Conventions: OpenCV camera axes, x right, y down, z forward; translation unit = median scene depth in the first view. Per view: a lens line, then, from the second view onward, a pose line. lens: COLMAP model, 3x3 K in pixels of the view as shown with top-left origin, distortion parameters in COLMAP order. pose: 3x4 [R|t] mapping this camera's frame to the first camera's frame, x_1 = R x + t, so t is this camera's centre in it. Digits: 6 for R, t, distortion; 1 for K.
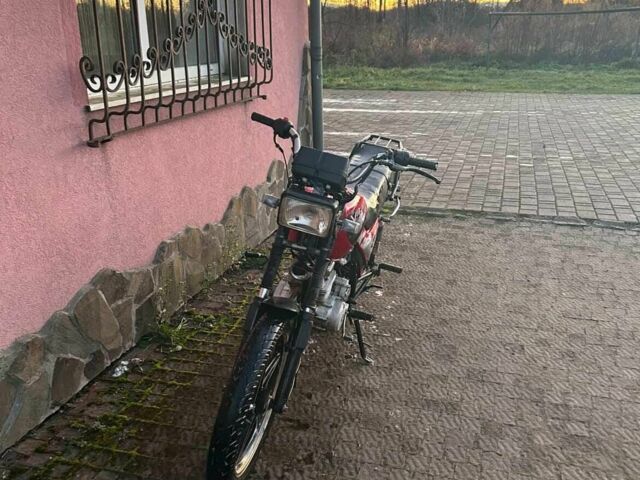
lens RADIAL K [[638.7, 0, 323.9], [0, 638.7, 243.0], [0, 0, 1]] dist [0.070054, -0.136914]
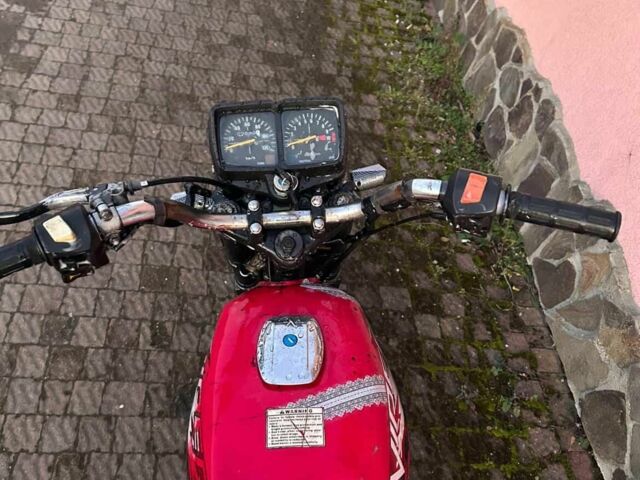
lens RADIAL K [[638.7, 0, 323.9], [0, 638.7, 243.0], [0, 0, 1]] dist [0.070054, -0.136914]
pose [[-0.919281, 0.122322, -0.374112, 0.098007], [-0.302763, 0.387598, 0.870691, -0.343460], [0.251509, 0.913677, -0.319277, 0.913158]]
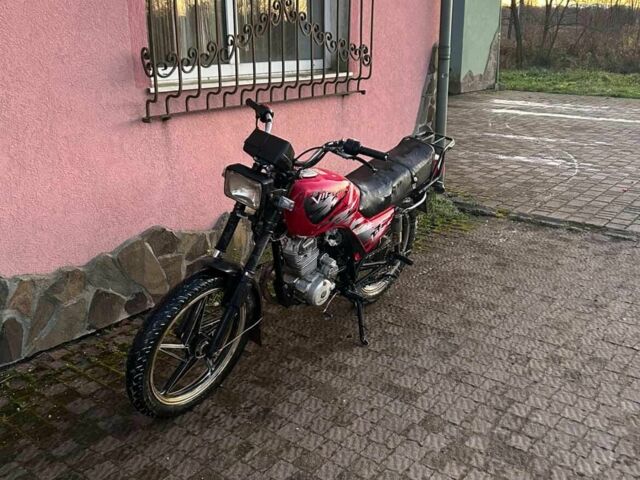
lens RADIAL K [[640.4, 0, 327.2], [0, 640.4, 237.4], [0, 0, 1]] dist [0.080355, -0.190791]
pose [[0.932048, 0.121191, -0.341466, 0.375840], [-0.124613, 0.992133, 0.011985, 0.007594], [0.340232, 0.031380, 0.939818, -0.015155]]
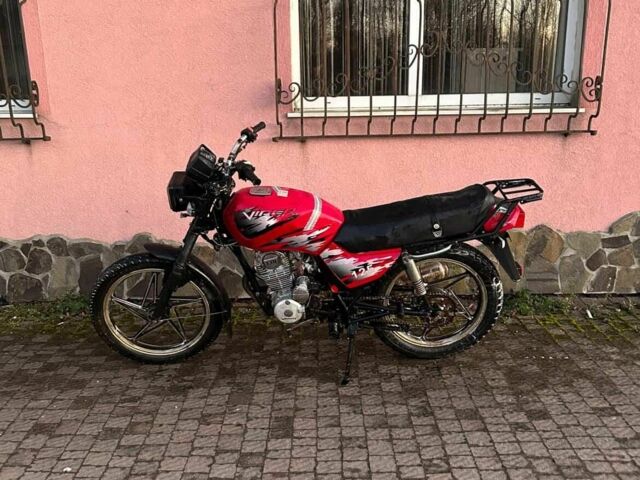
lens RADIAL K [[638.7, 0, 323.9], [0, 638.7, 243.0], [0, 0, 1]] dist [0.070054, -0.136914]
pose [[0.283914, 0.250861, -0.925452, 1.001493], [-0.293462, 0.941588, 0.165206, -0.191559], [0.912838, 0.224681, 0.340949, 0.624271]]
